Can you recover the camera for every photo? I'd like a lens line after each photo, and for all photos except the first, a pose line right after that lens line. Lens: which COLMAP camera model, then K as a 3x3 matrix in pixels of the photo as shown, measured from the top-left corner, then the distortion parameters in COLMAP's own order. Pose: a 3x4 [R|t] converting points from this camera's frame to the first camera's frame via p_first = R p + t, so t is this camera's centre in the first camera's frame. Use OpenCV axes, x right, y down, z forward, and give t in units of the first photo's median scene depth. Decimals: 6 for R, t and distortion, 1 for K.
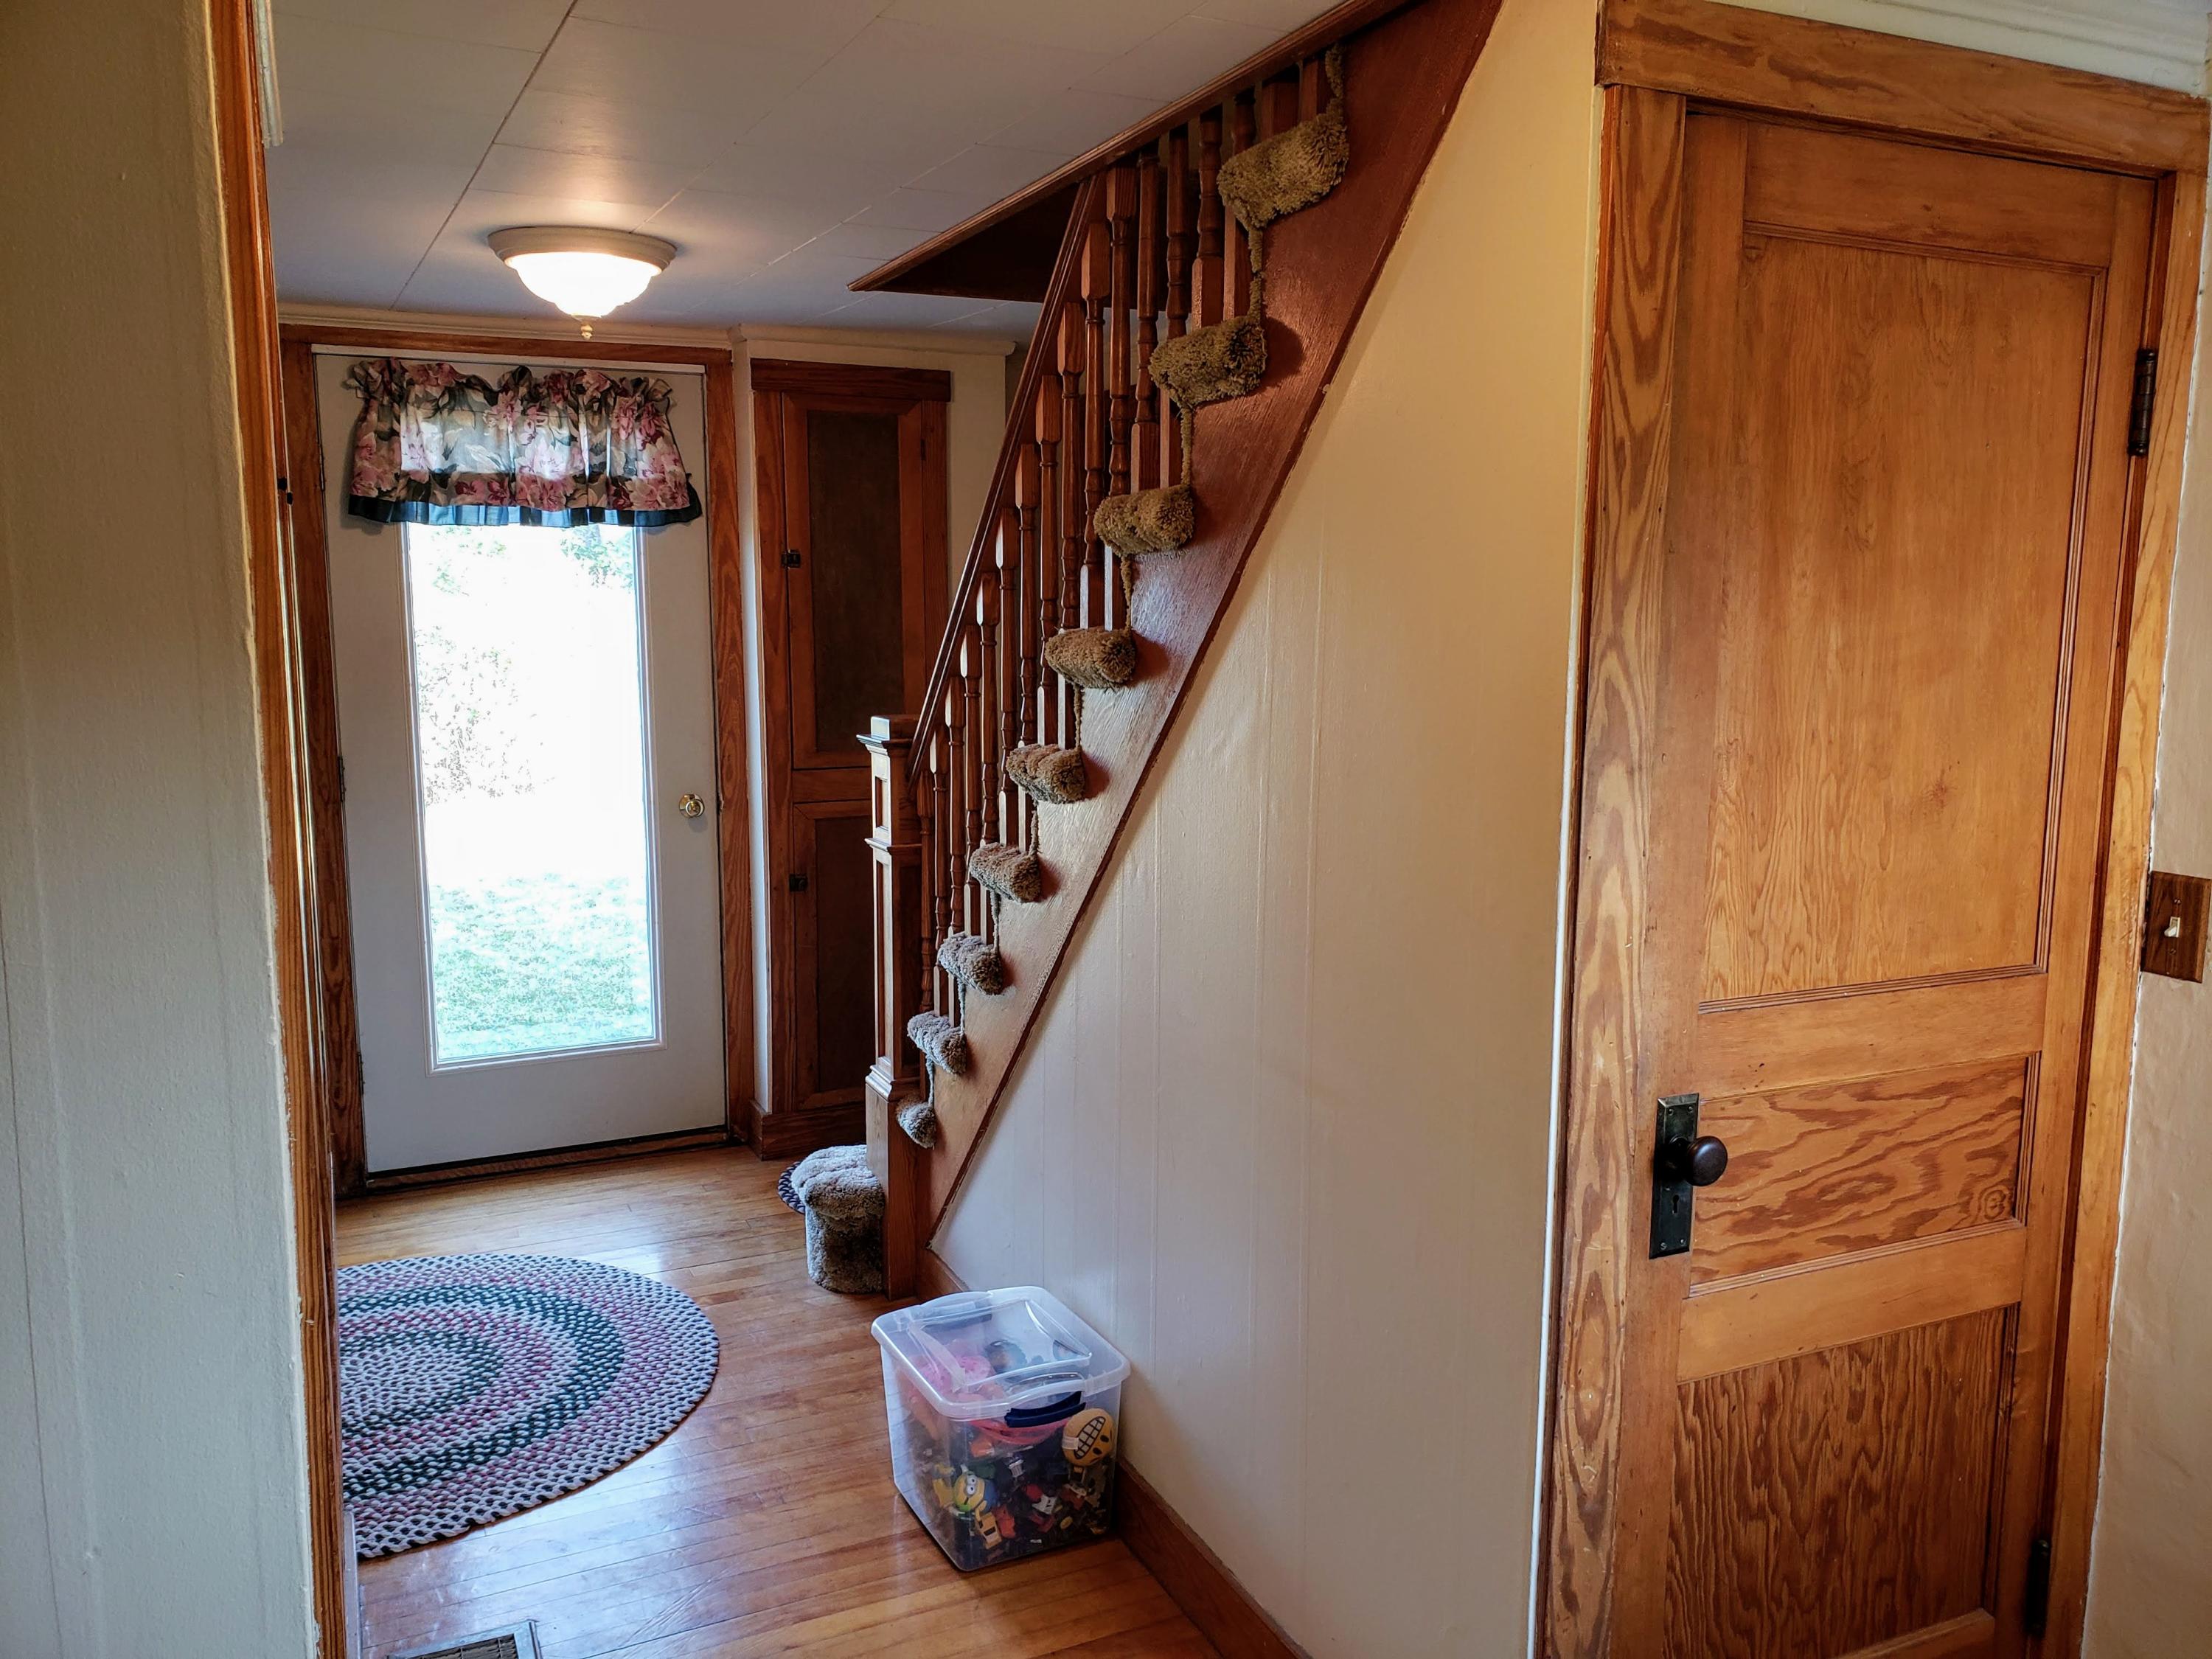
lens RADIAL K [[1712.1, 0, 1104.1], [0, 1712.1, 834.0], [0, 0, 1]] dist [0.051447, -0.004988]
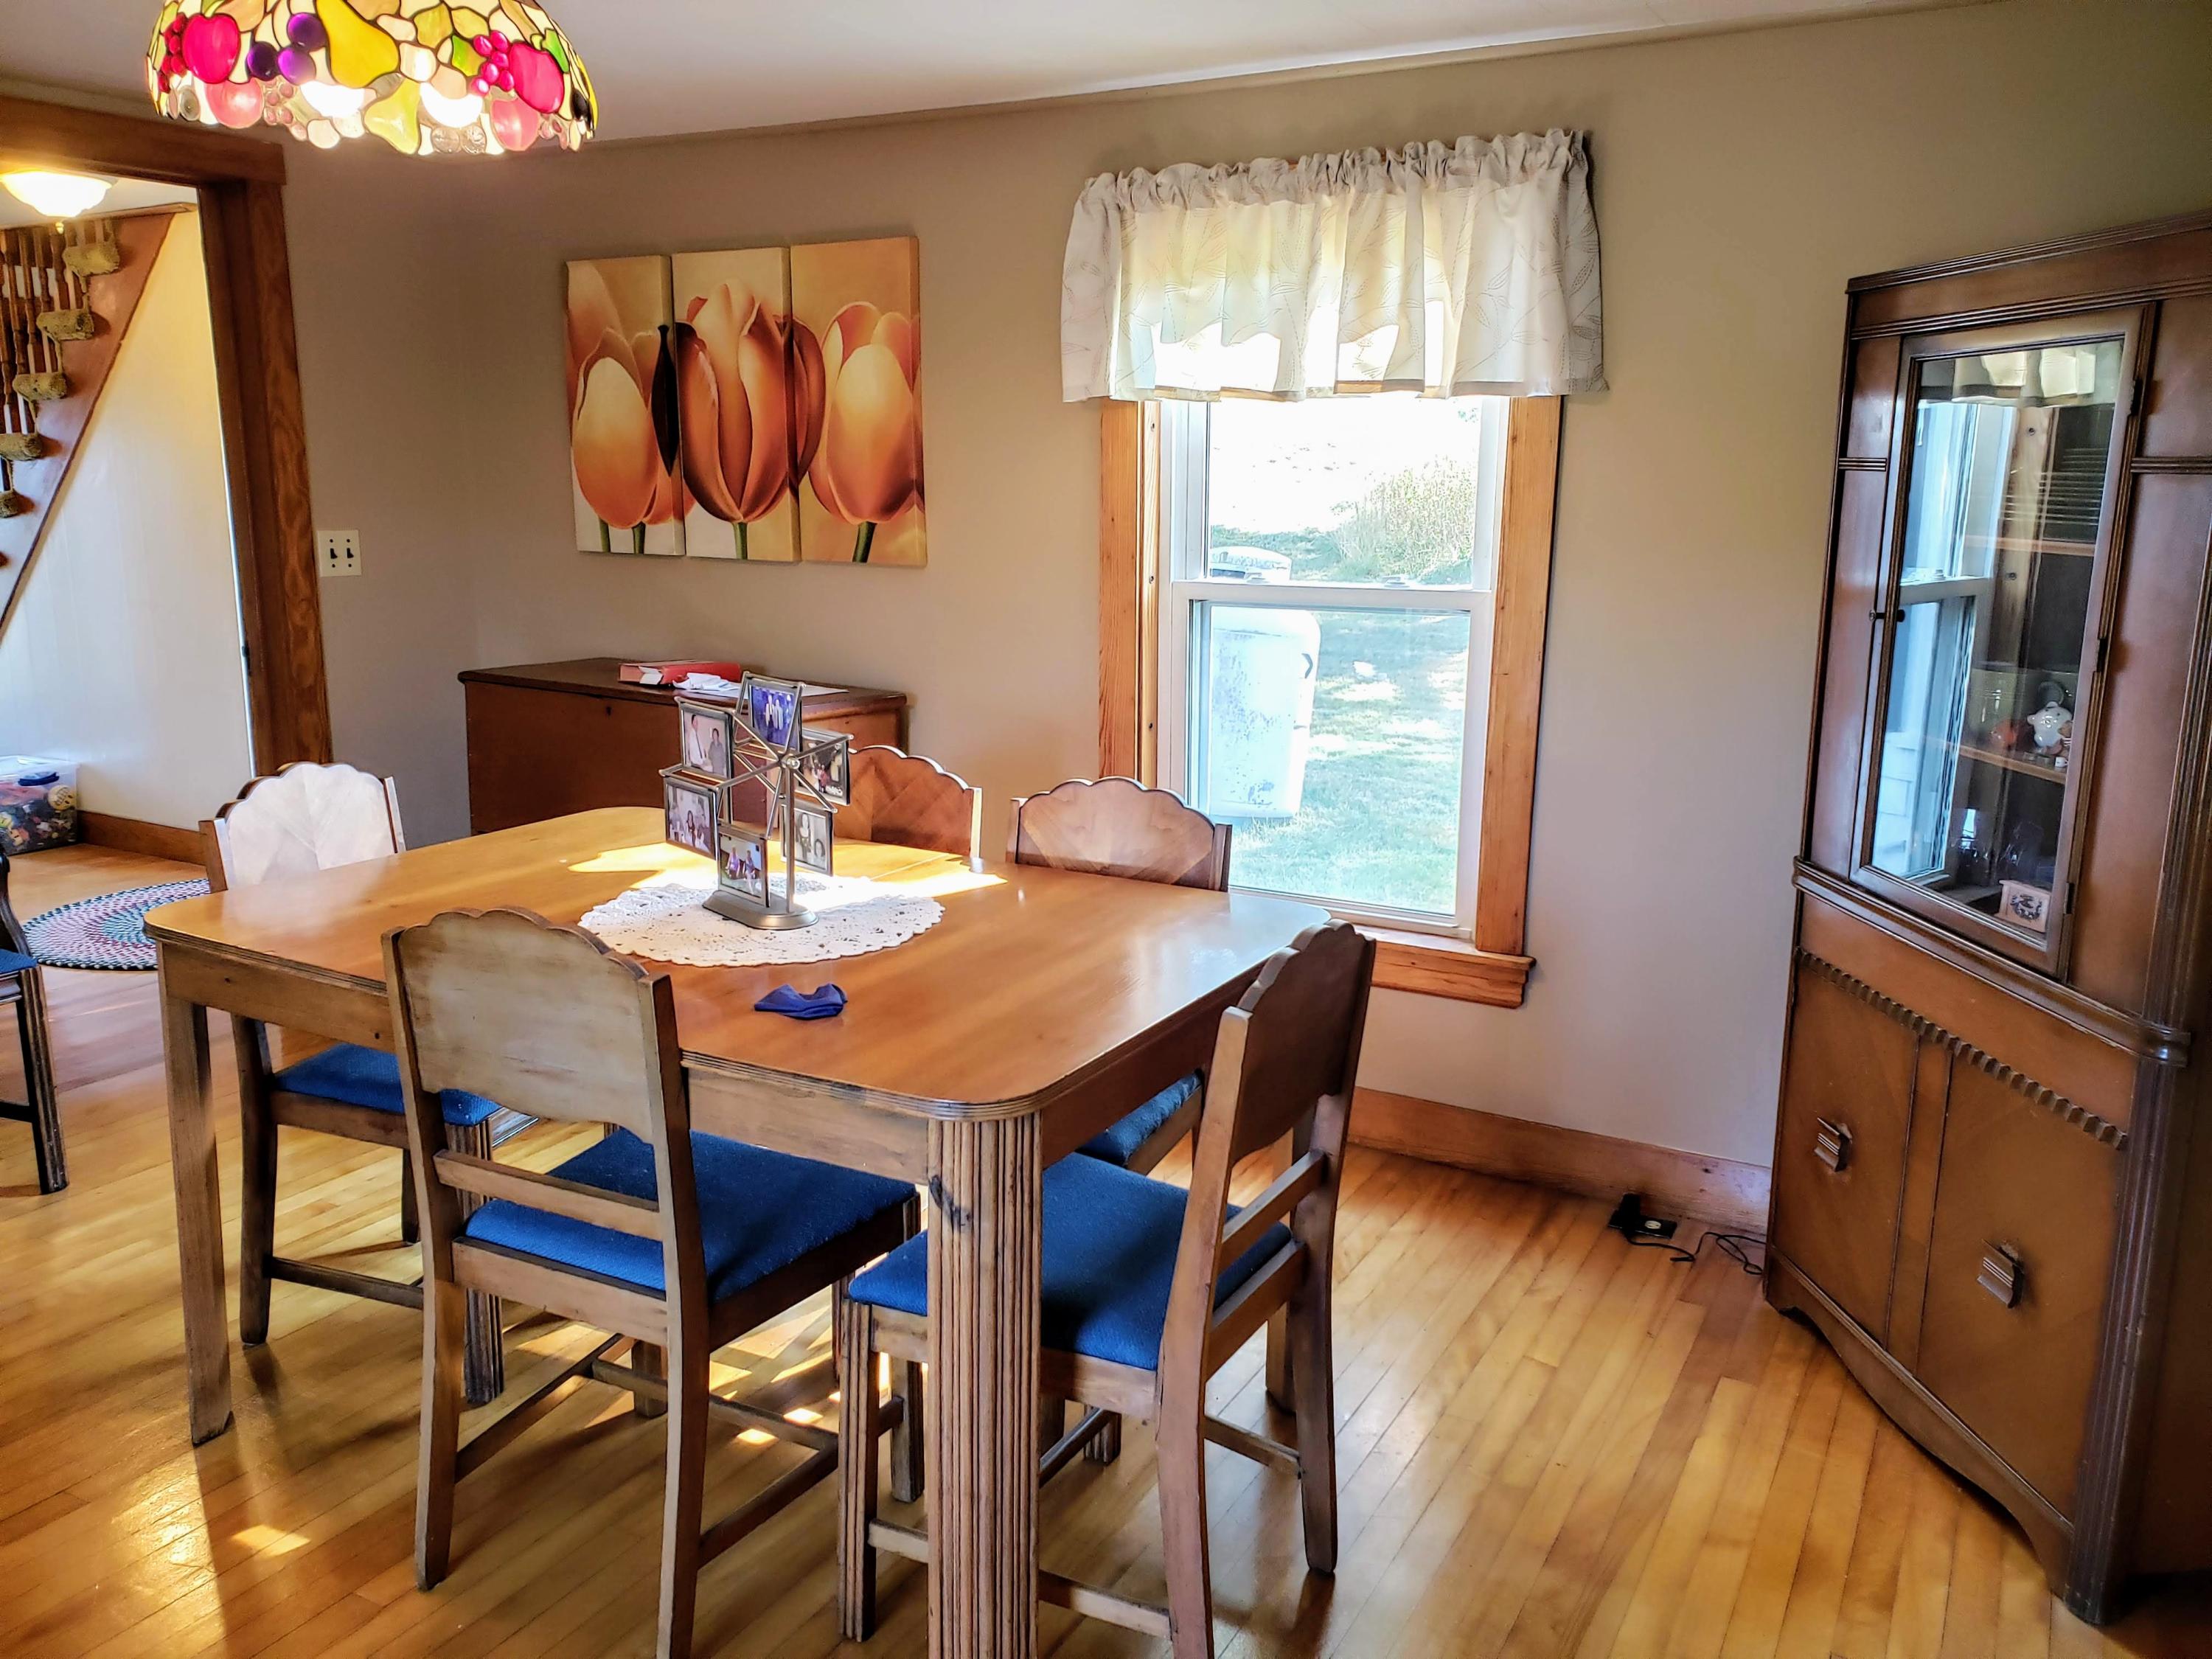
lens RADIAL K [[1712.1, 0, 1102.3], [0, 1712.1, 835.2], [0, 0, 1]] dist [0.051447, -0.004988]
pose [[0.814509, -0.112155, 0.569206, -0.221114], [0.070568, 0.993003, 0.094680, 0.300937], [-0.575843, -0.036950, 0.816725, -1.797272]]
